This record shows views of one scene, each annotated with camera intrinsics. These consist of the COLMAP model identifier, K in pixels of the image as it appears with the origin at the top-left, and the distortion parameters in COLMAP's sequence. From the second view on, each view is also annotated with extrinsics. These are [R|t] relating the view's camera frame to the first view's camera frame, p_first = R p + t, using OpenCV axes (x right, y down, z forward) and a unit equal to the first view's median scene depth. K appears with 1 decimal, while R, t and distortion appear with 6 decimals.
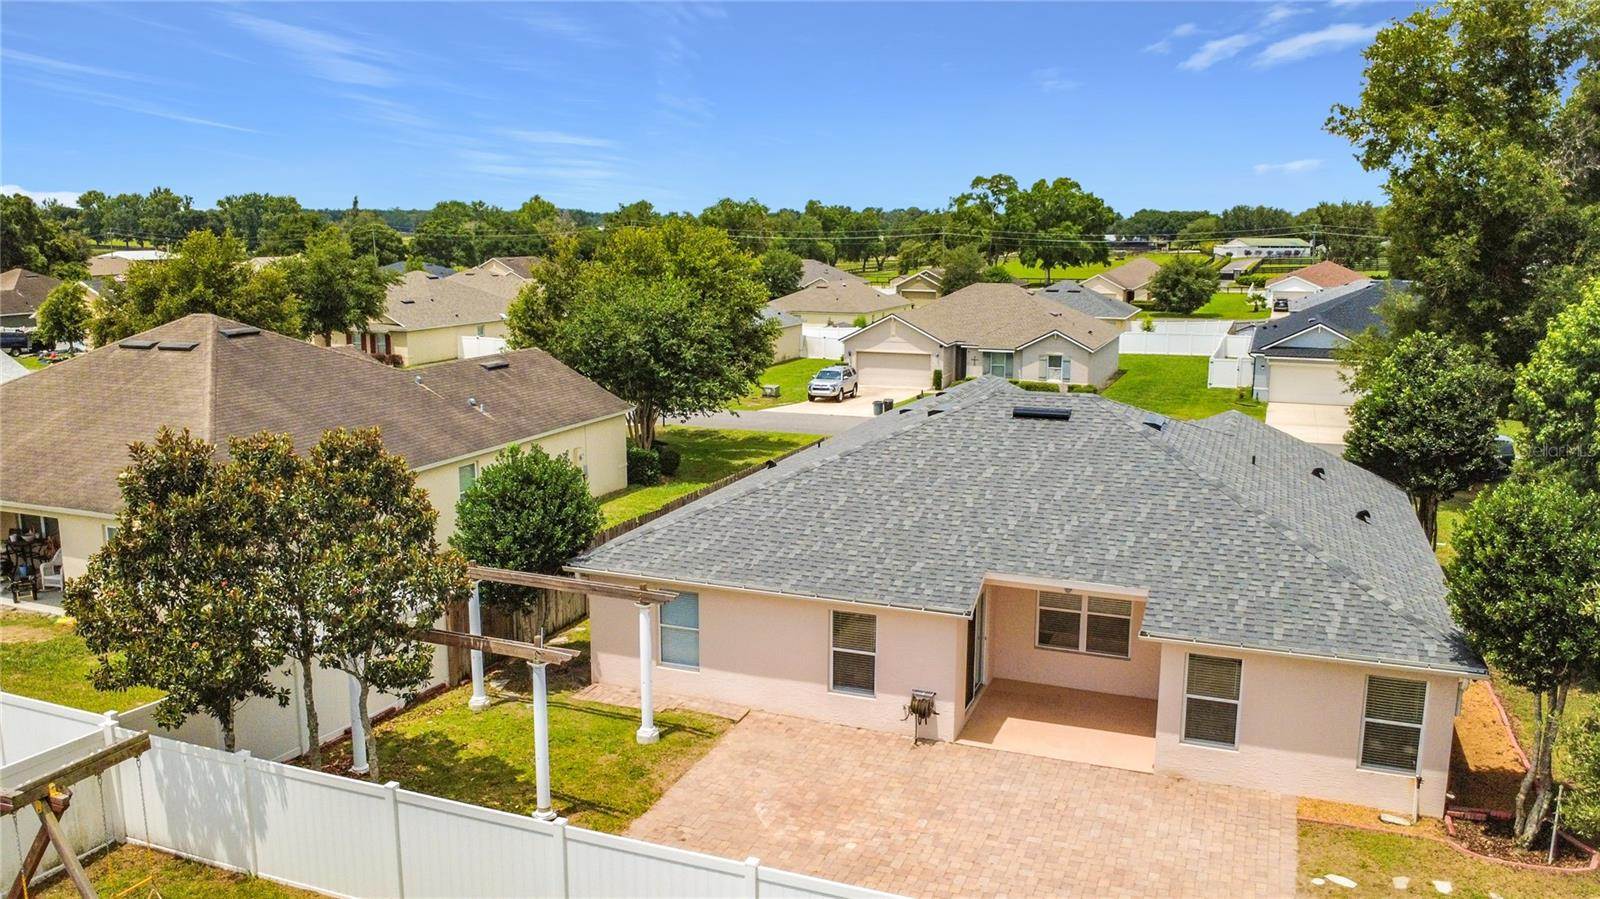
lens RADIAL K [[1213.3, 0, 800.0], [0, 1213.3, 449.5], [0, 0, 1]] dist [-0.037602, 0.001466]
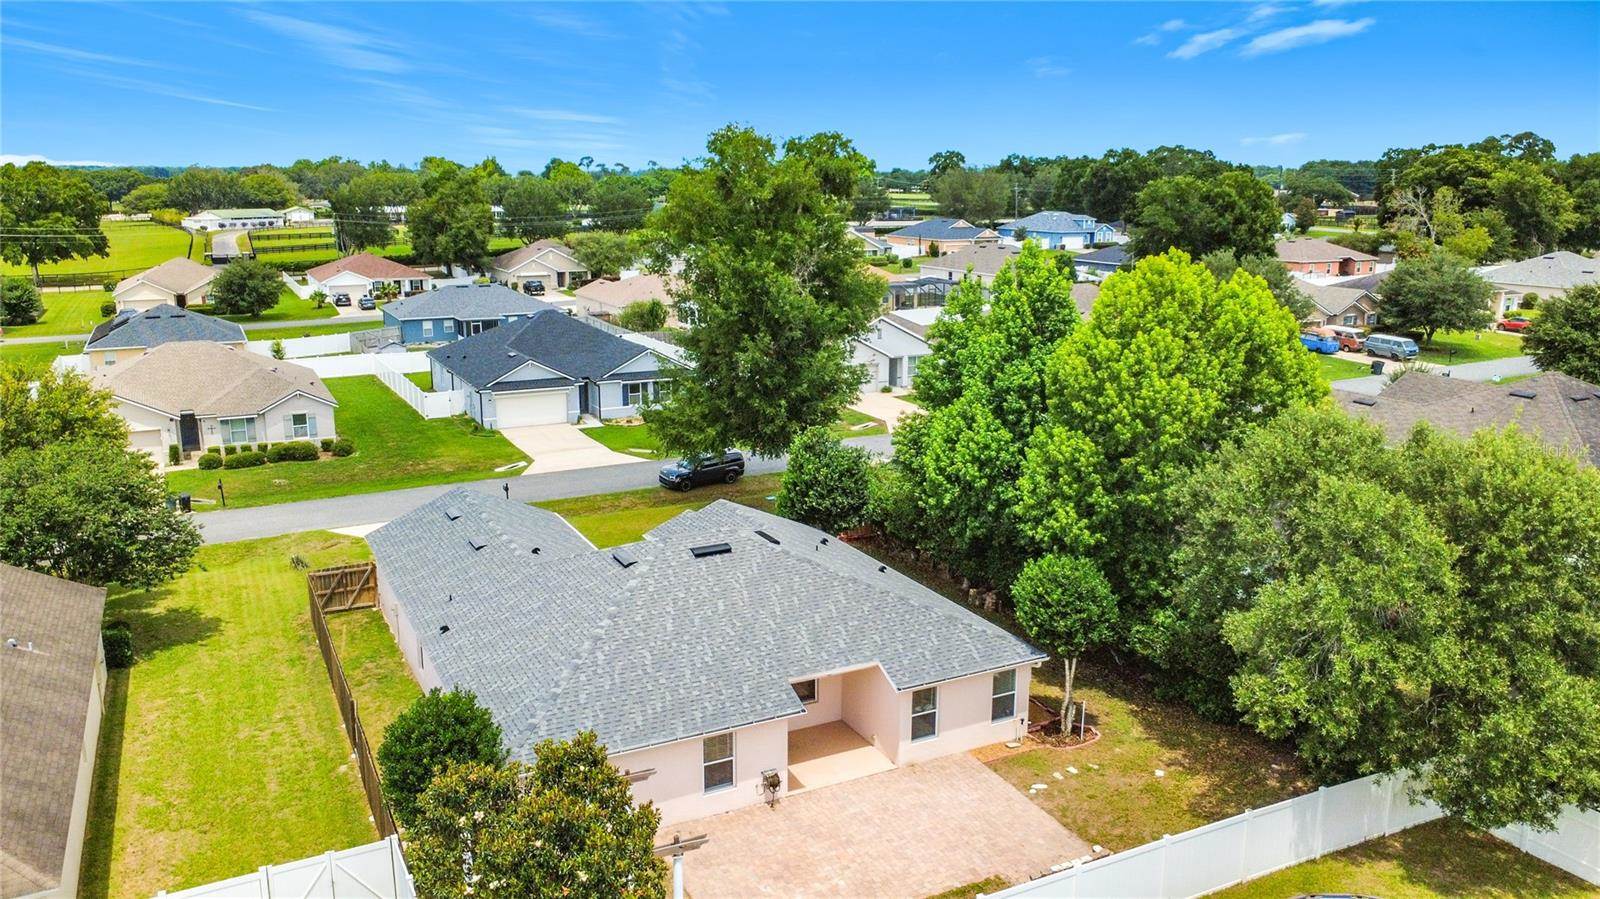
lens RADIAL K [[1187.6, 0, 800.0], [0, 1187.6, 449.5], [0, 0, 1]] dist [0.002541, 0.003014]
pose [[0.664722, -0.169216, 0.727675, -0.785696], [0.135896, 0.985148, 0.104951, -0.302705], [-0.734627, 0.029125, 0.677846, -0.014180]]
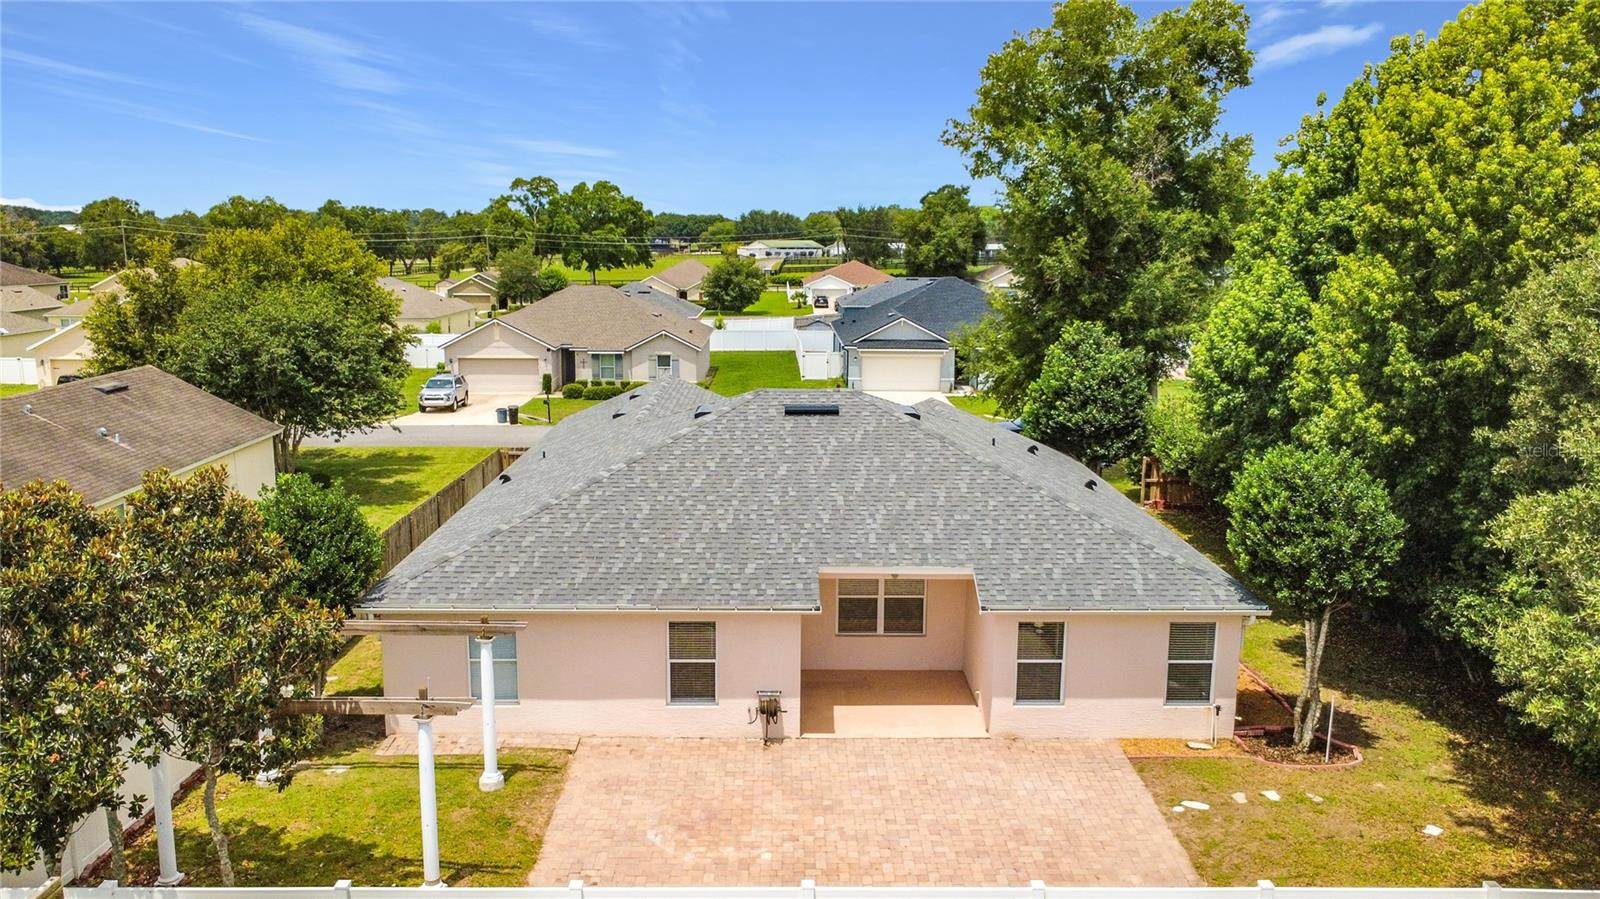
lens RADIAL K [[1197.6, 0, 800.0], [0, 1197.6, 449.5], [0, 0, 1]] dist [-0.001620, 0.000502]
pose [[0.924396, -0.063651, 0.376085, -0.215665], [0.063708, 0.997893, 0.012299, -0.009993], [-0.376075, 0.012590, 0.926503, 0.062192]]
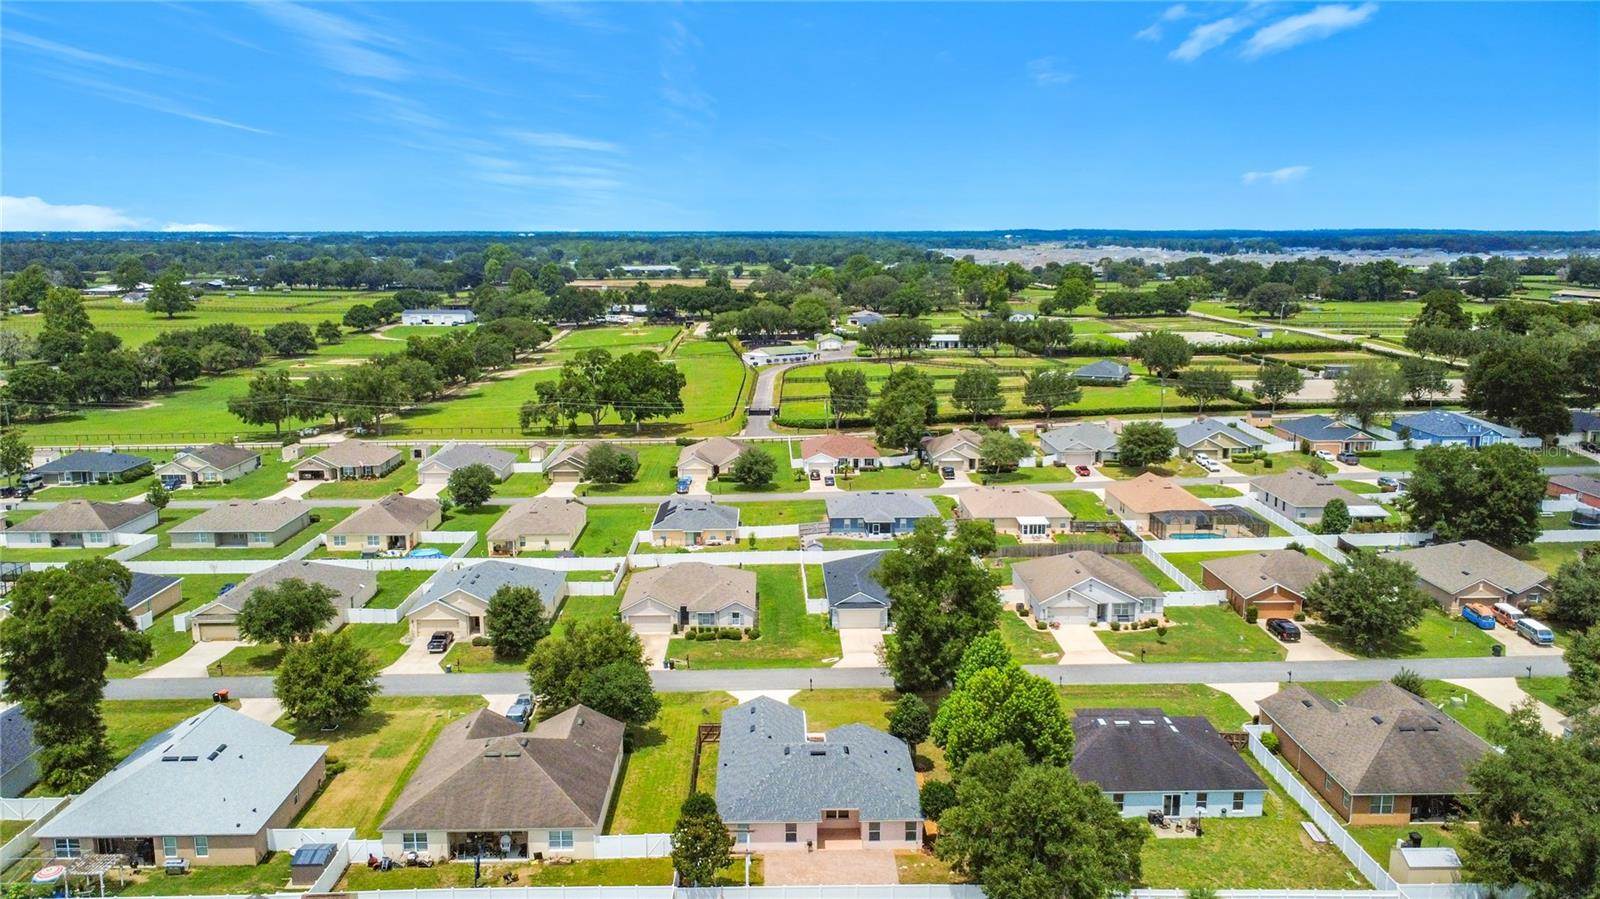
lens RADIAL K [[1187.6, 0, 800.0], [0, 1187.6, 449.5], [0, 0, 1]] dist [0.002541, 0.003014]
pose [[0.921219, -0.069549, 0.382777, -1.292395], [0.073962, 0.997256, 0.003195, -1.066697], [-0.381949, 0.025368, 0.923835, -2.587864]]
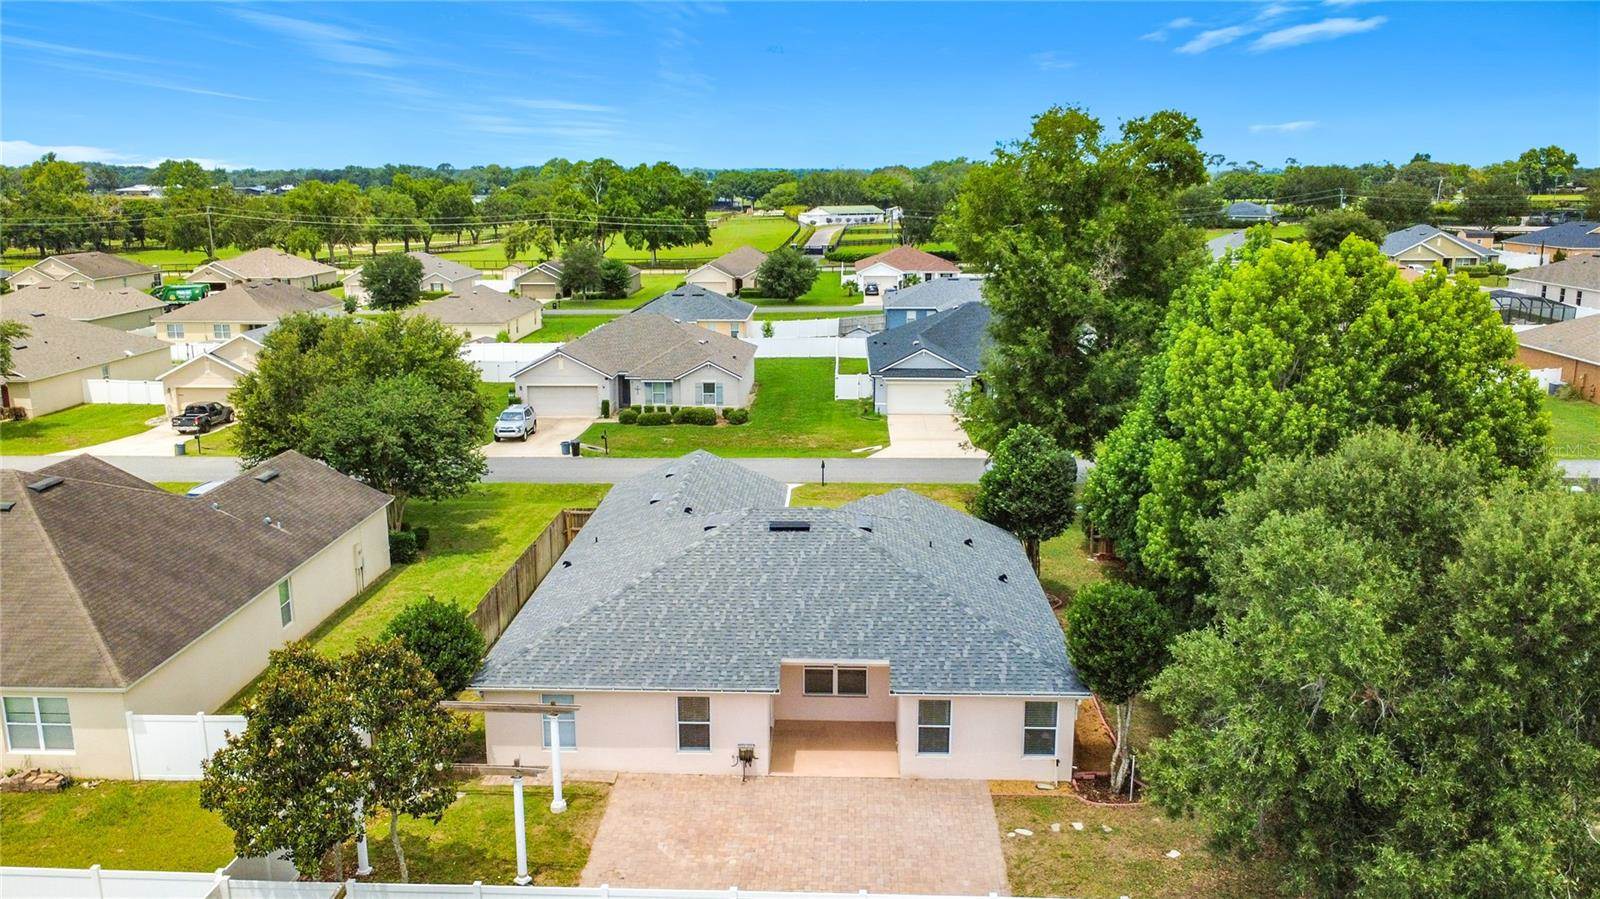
lens RADIAL K [[1222.6, 0, 800.0], [0, 1222.6, 449.5], [0, 0, 1]] dist [-0.002406, -0.001220]
pose [[0.944087, -0.076082, 0.320798, -0.259696], [0.064086, 0.996799, 0.047805, -0.203189], [-0.323408, -0.024573, 0.945940, -0.374073]]
